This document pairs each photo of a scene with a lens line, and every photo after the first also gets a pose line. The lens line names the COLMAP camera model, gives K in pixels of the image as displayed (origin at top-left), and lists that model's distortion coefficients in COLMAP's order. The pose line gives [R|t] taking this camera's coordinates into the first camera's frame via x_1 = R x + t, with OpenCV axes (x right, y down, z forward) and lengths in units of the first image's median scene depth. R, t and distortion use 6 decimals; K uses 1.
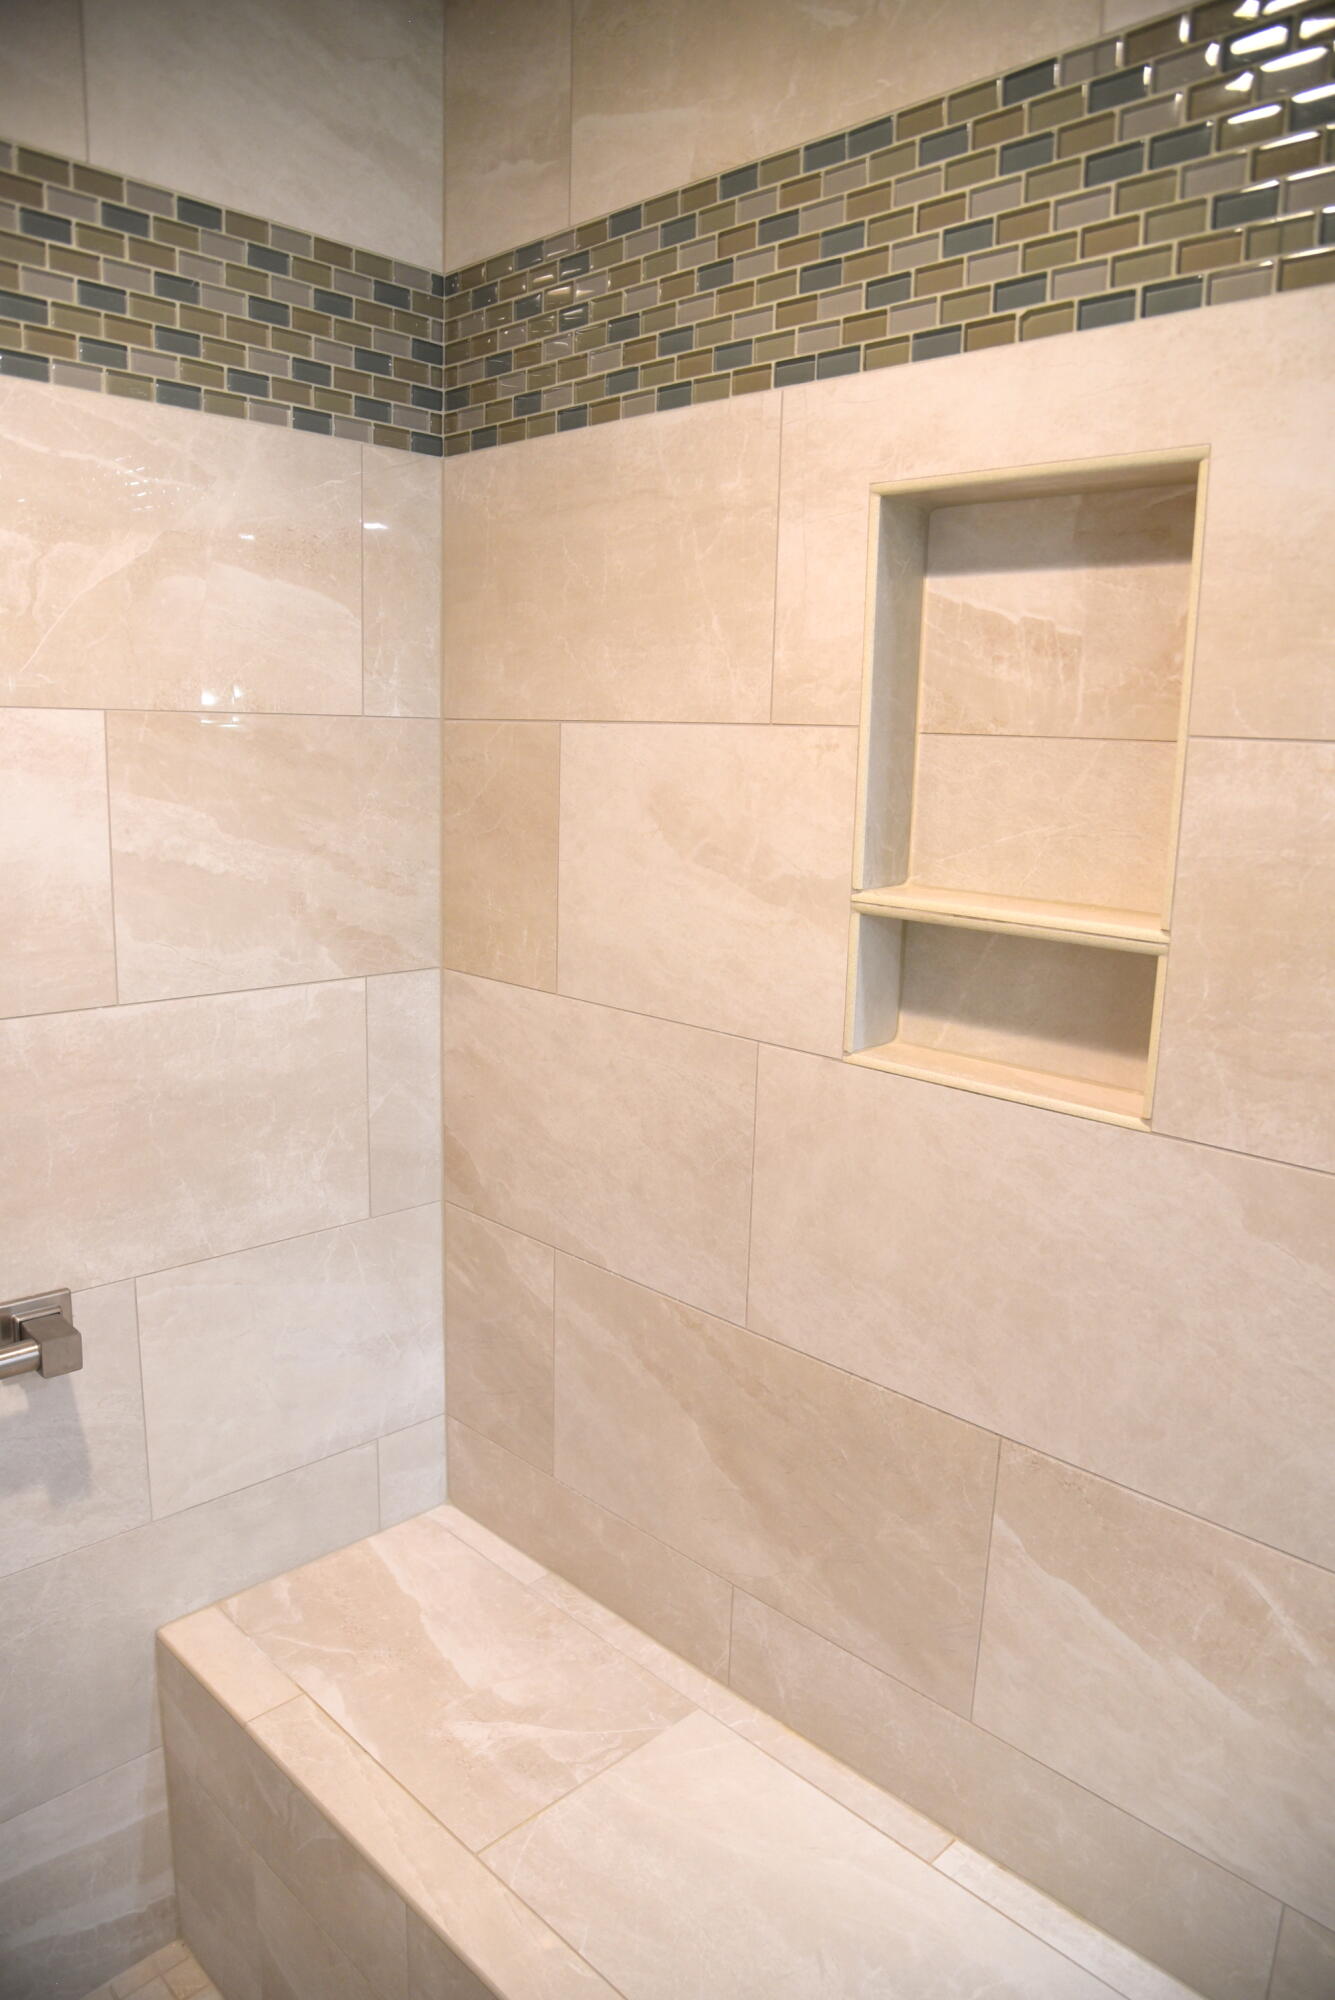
lens RADIAL K [[1376.3, 0, 705.5], [0, 1376.3, 1020.6], [0, 0, 1]] dist [-0.119692, 0.068213]
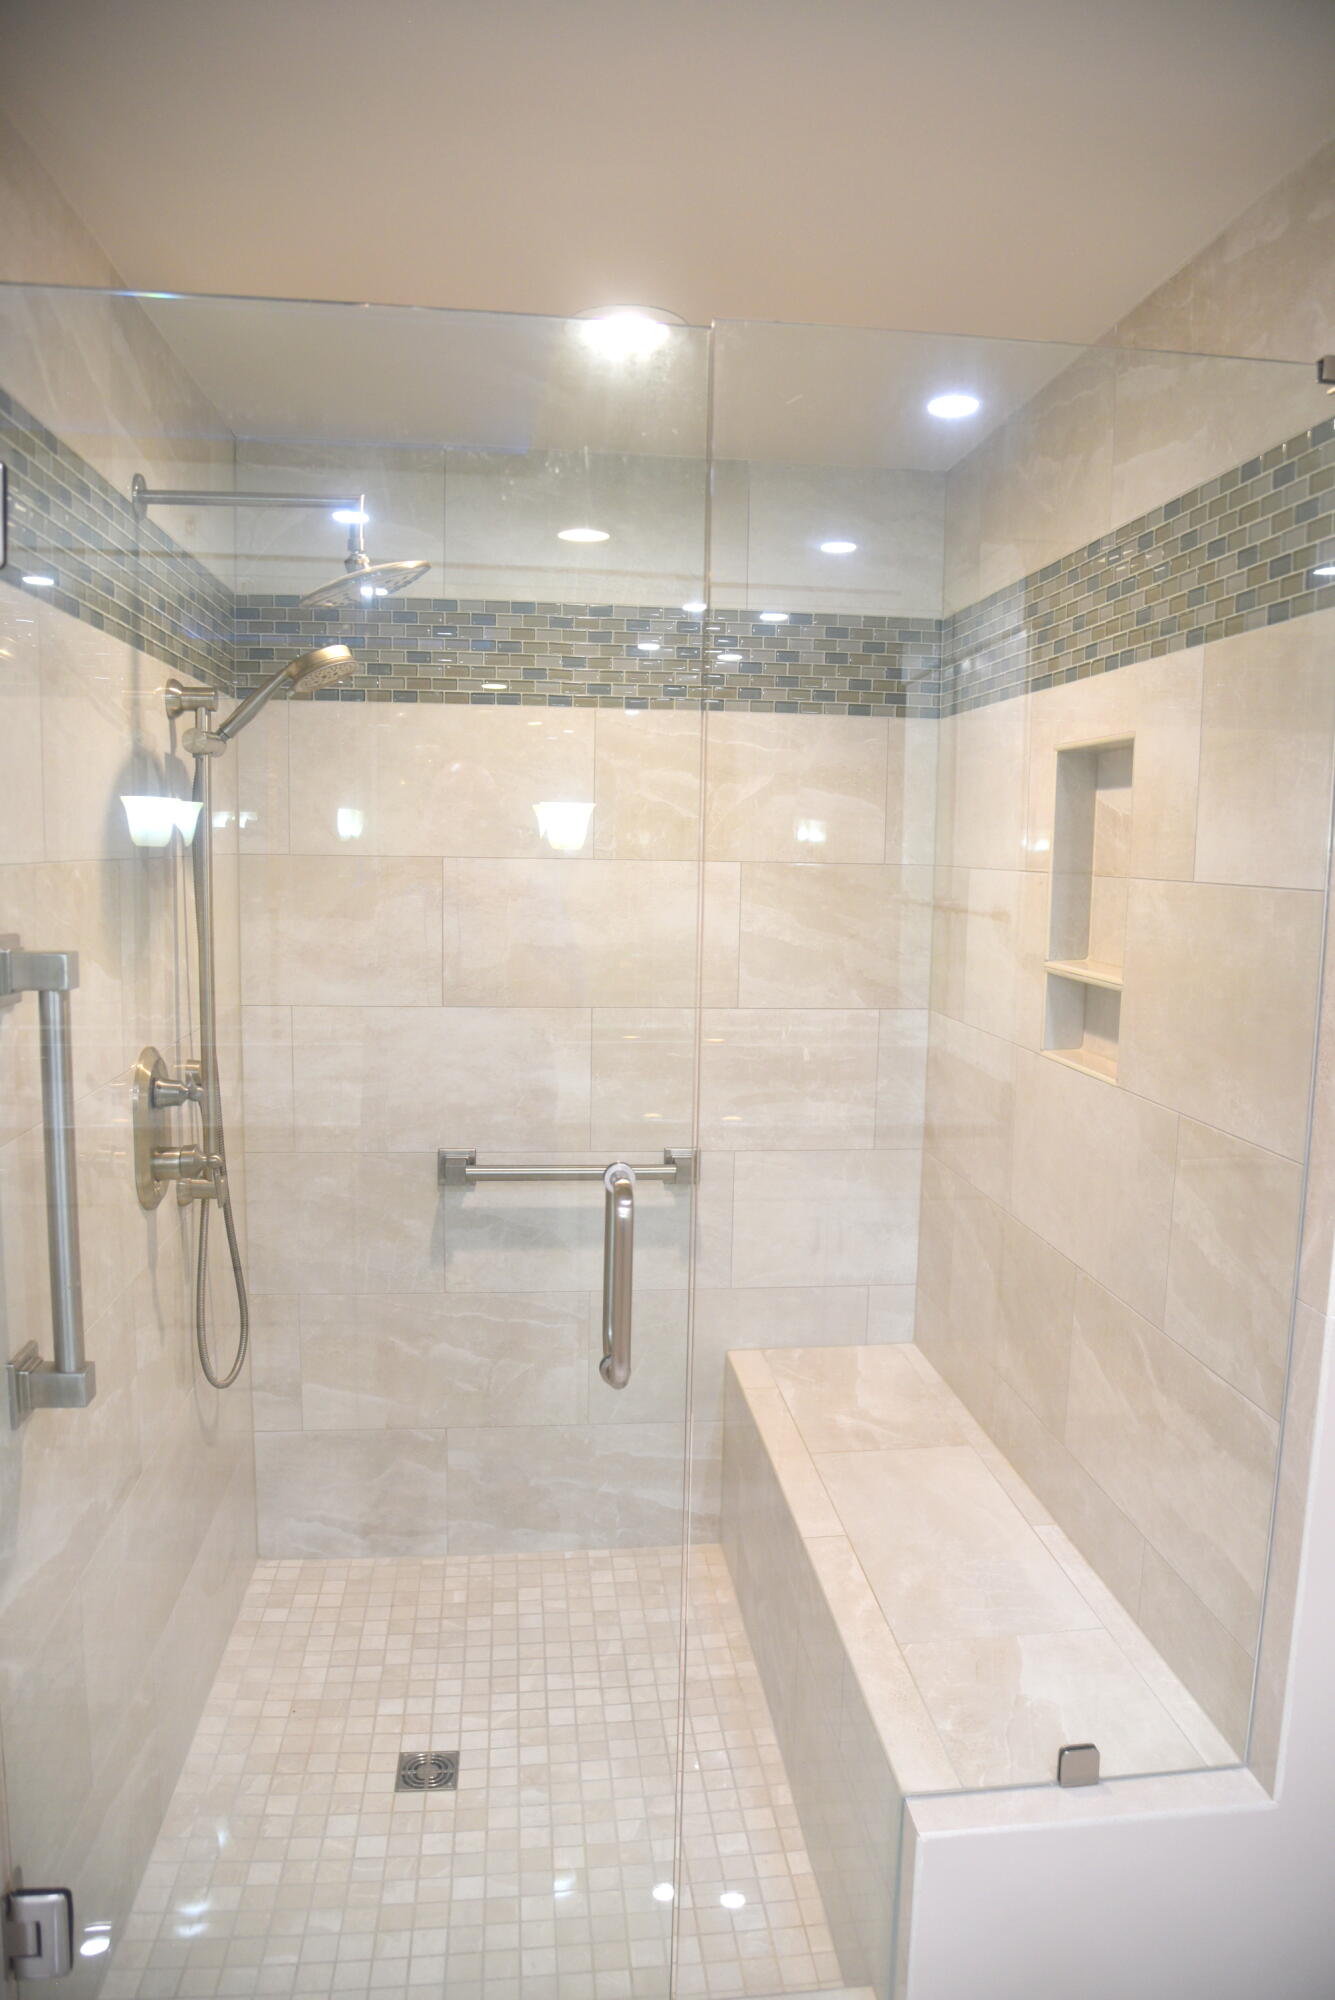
lens RADIAL K [[1376.3, 0, 705.5], [0, 1376.3, 1020.6], [0, 0, 1]] dist [-0.119692, 0.068213]
pose [[0.785718, 0.063353, -0.615333, 0.765439], [-0.122065, 0.991061, -0.053828, 0.120873], [0.606422, 0.117404, 0.786428, -0.615235]]
